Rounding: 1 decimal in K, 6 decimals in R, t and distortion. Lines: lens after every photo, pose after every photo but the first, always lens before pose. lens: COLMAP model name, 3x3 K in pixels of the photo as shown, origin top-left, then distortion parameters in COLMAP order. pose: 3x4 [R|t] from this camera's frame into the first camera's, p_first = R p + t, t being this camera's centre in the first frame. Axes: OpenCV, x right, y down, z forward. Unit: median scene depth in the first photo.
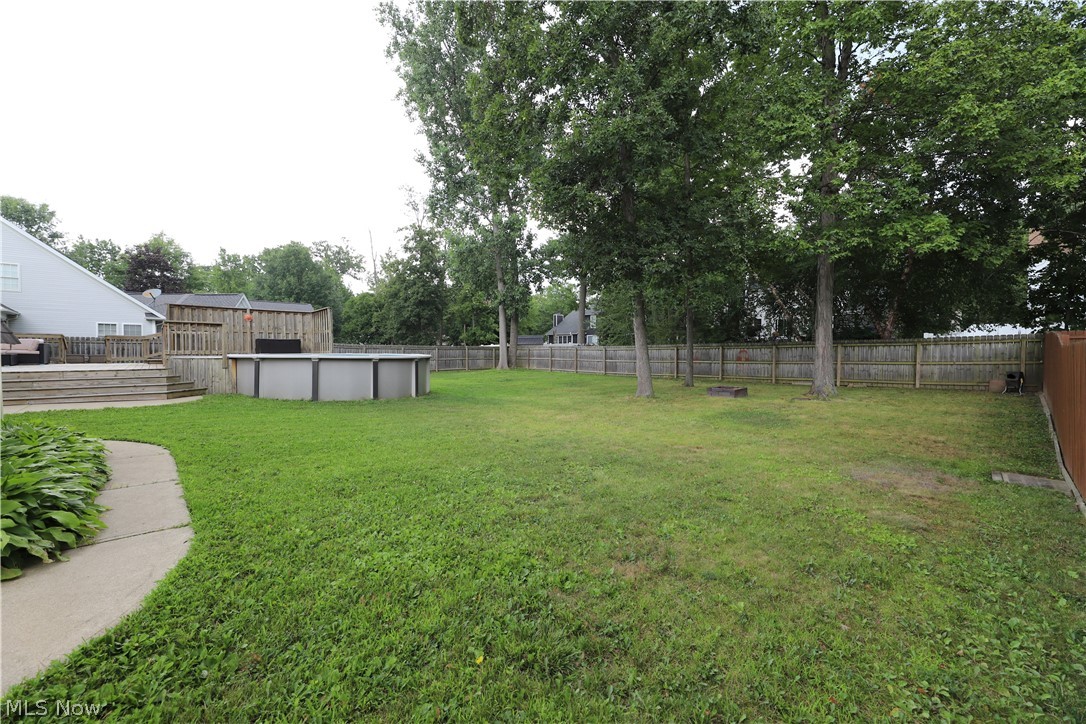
lens RADIAL K [[433.3, 0, 546.6], [0, 433.3, 368.6], [0, 0, 1]] dist [0.004693, -0.000373]
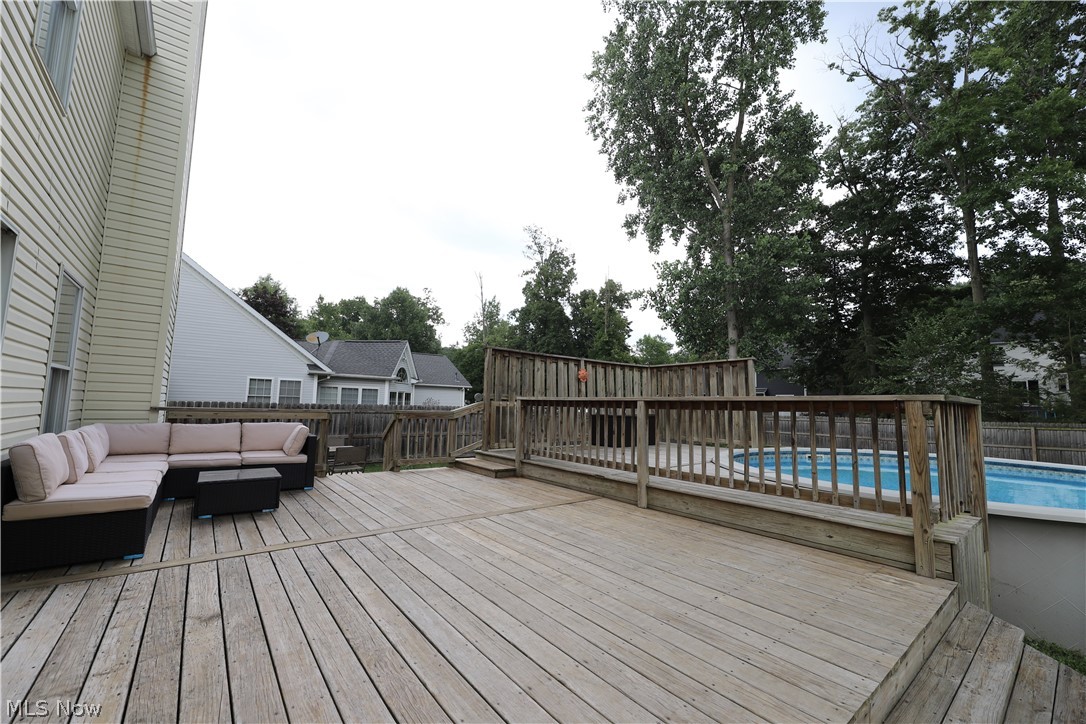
lens RADIAL K [[433.3, 0, 546.1], [0, 433.3, 364.5], [0, 0, 1]] dist [0.004693, -0.000373]
pose [[0.998118, -0.003419, -0.061226, -0.305111], [-0.004506, 0.991655, -0.128844, -0.023709], [0.061156, 0.128877, 0.989773, 0.203246]]
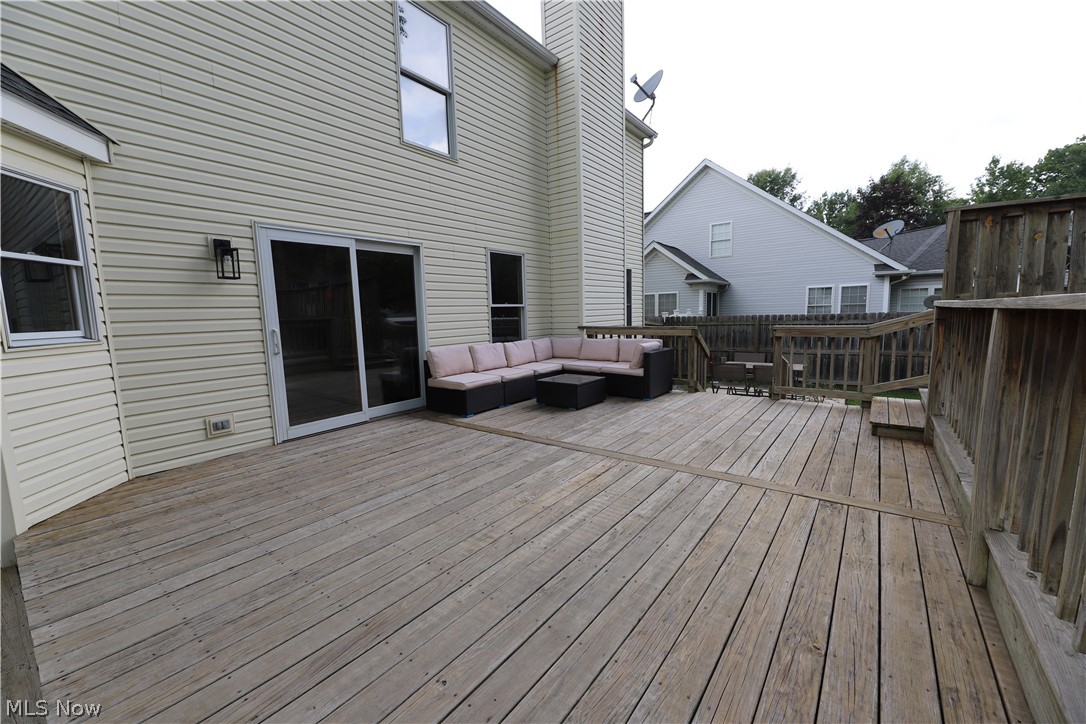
lens RADIAL K [[433.3, 0, 540.6], [0, 433.3, 369.8], [0, 0, 1]] dist [0.004693, -0.000373]
pose [[0.180671, 0.104744, -0.977950, -0.251679], [-0.004268, 0.994387, 0.105716, -0.028049], [0.983534, -0.014926, 0.180104, 0.271470]]
